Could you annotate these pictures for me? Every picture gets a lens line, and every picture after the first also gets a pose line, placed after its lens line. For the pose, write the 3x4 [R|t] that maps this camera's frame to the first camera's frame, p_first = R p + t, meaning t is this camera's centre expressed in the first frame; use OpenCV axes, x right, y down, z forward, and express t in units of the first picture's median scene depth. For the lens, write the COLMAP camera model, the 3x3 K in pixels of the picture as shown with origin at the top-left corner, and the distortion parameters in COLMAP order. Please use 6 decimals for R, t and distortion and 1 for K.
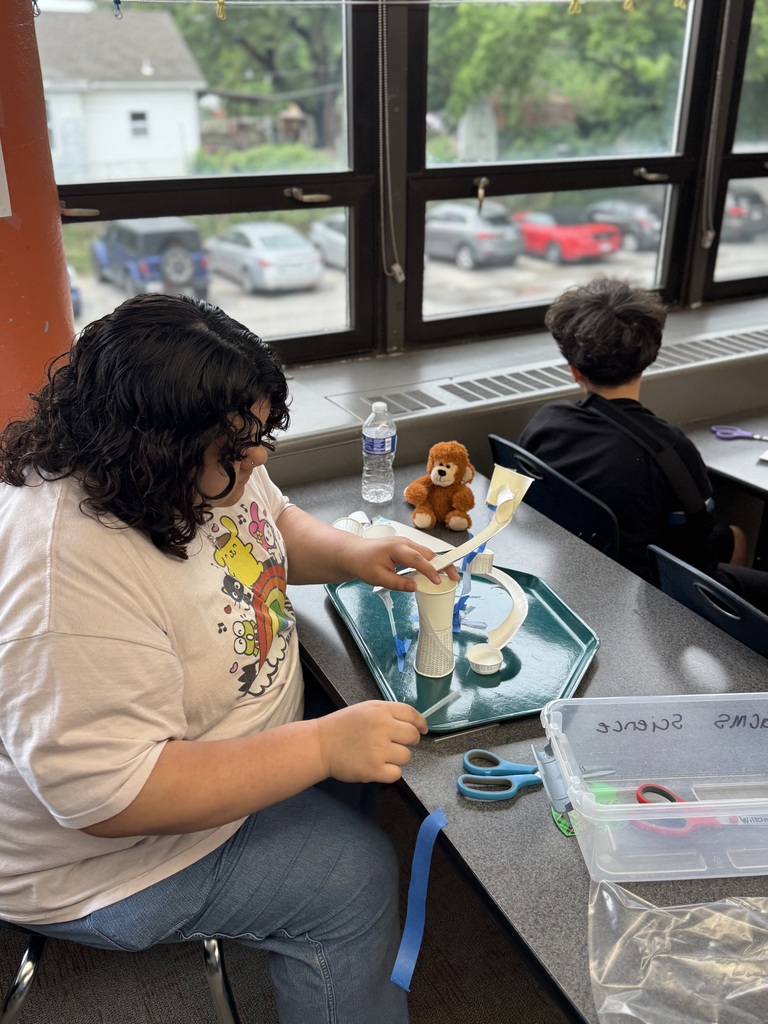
lens RADIAL K [[926.0, 0, 384.0], [0, 926.0, 512.0], [0, 0, 1]] dist [0.147240, -0.303843]
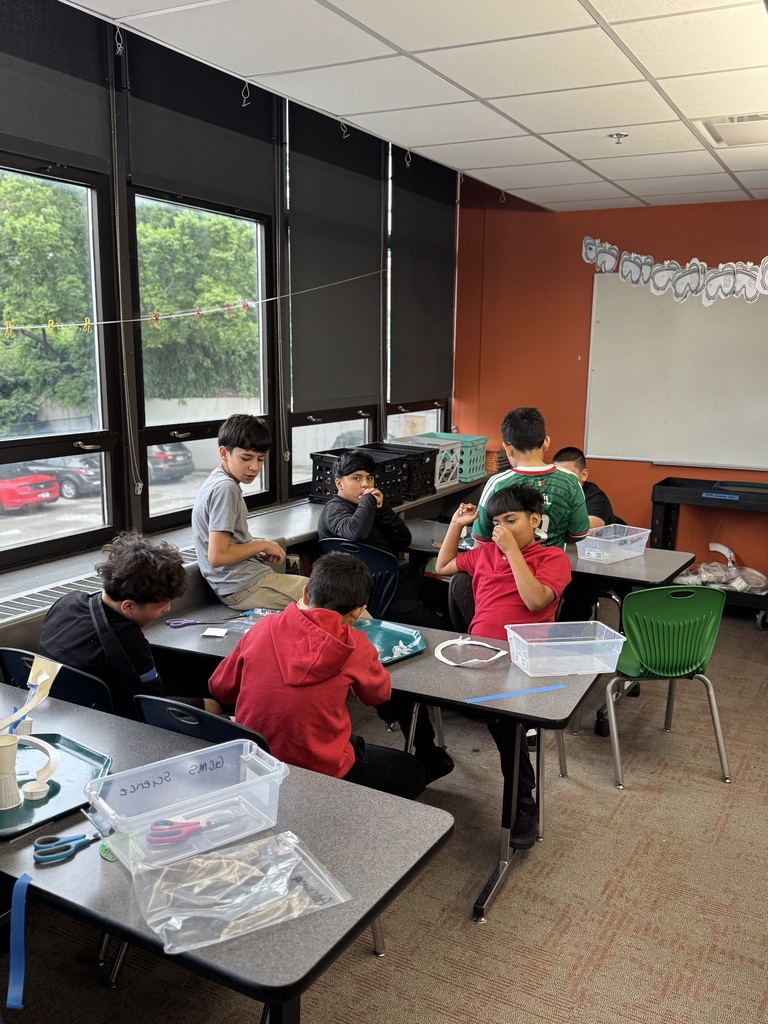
lens RADIAL K [[926.0, 0, 384.0], [0, 926.0, 512.0], [0, 0, 1]] dist [0.147240, -0.303843]
pose [[0.837760, -0.092181, 0.538202, -0.078967], [0.222977, 0.957475, -0.183091, 0.061239], [-0.498438, 0.273393, 0.822688, -0.247814]]
